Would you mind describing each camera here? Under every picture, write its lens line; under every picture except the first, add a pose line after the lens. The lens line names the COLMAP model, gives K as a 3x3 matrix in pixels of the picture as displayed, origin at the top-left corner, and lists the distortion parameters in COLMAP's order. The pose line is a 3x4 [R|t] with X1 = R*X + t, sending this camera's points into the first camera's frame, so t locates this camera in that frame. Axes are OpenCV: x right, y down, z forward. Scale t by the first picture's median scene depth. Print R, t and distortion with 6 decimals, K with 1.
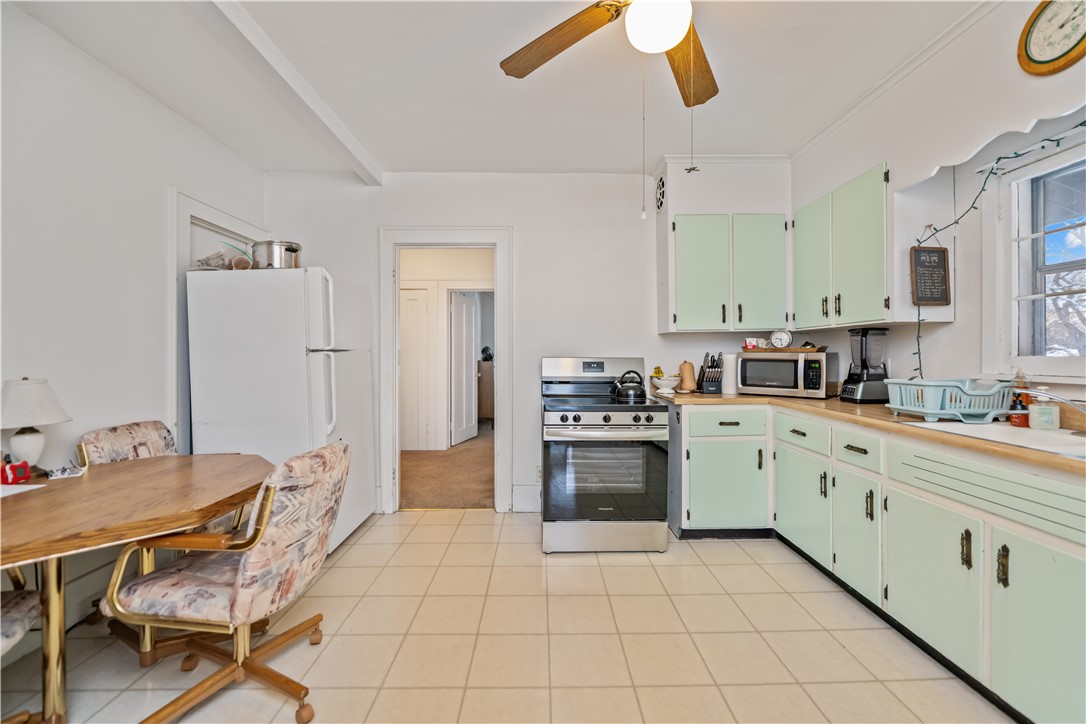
lens RADIAL K [[445.6, 0, 550.9], [0, 445.6, 356.8], [0, 0, 1]] dist [-0.002081, -0.000246]
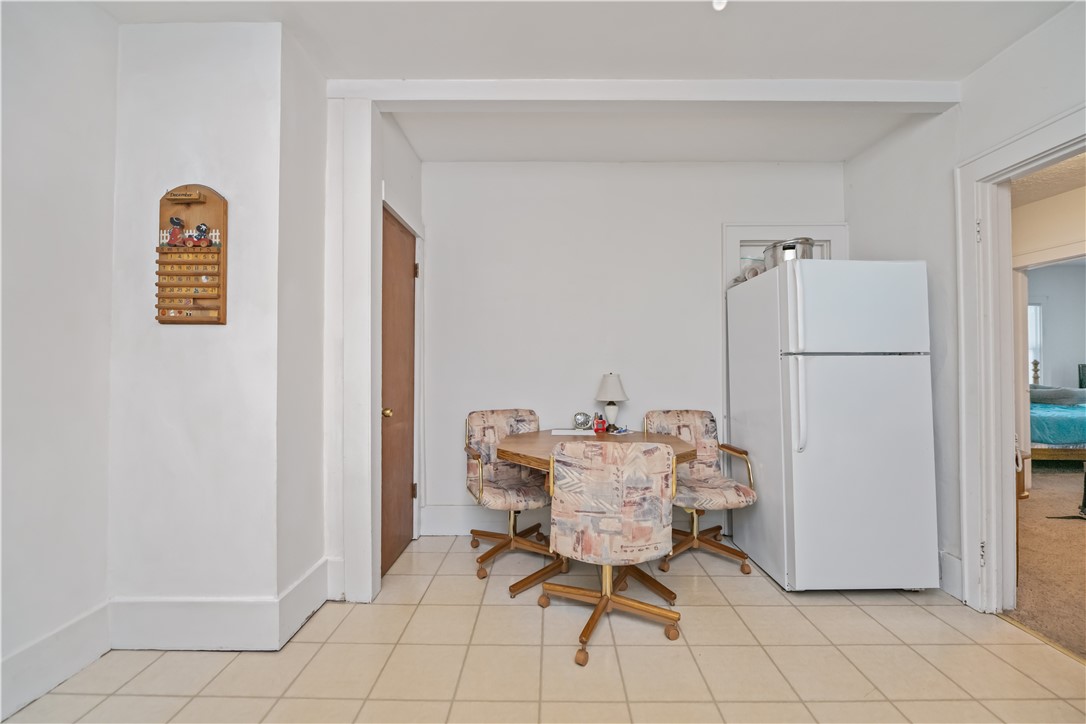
lens RADIAL K [[445.6, 0, 550.9], [0, 445.6, 356.8], [0, 0, 1]] dist [-0.002081, -0.000246]
pose [[-0.022002, -0.011438, -0.999693, 0.560336], [-0.004124, 0.999927, -0.011350, 0.005593], [0.999749, 0.003873, -0.022047, 0.801915]]
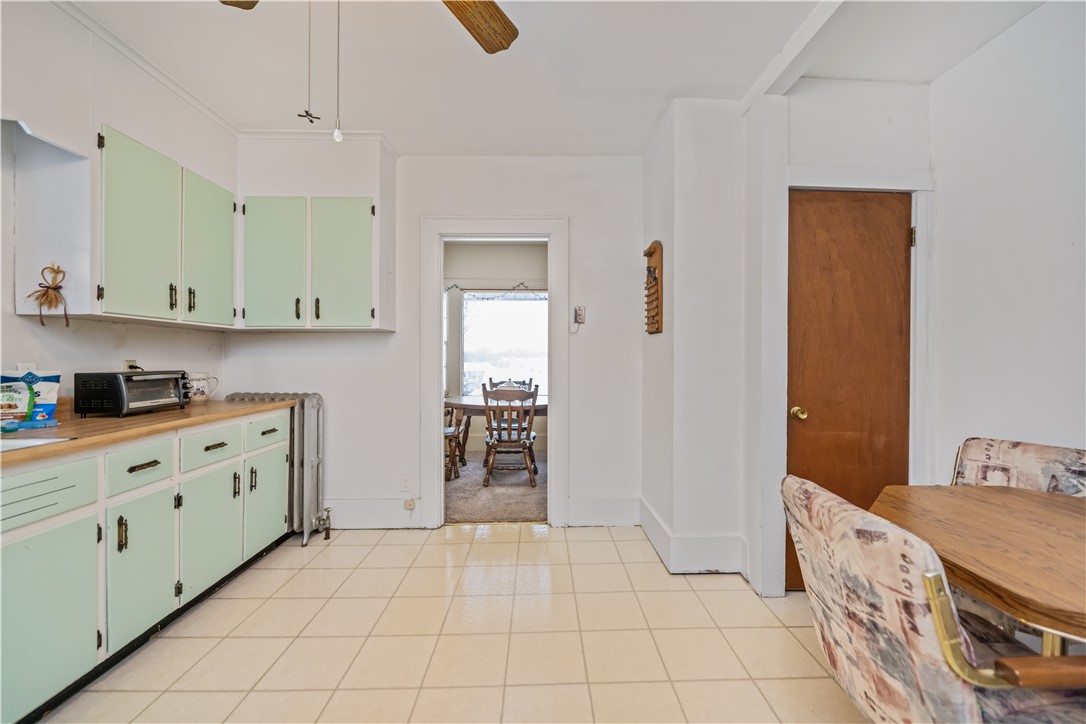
lens RADIAL K [[445.6, 0, 550.9], [0, 445.6, 356.8], [0, 0, 1]] dist [-0.002081, -0.000246]
pose [[-0.999999, -0.001207, -0.001085, -0.068615], [-0.001214, 0.999979, 0.006390, -0.004677], [0.001078, 0.006391, -0.999979, 1.509284]]
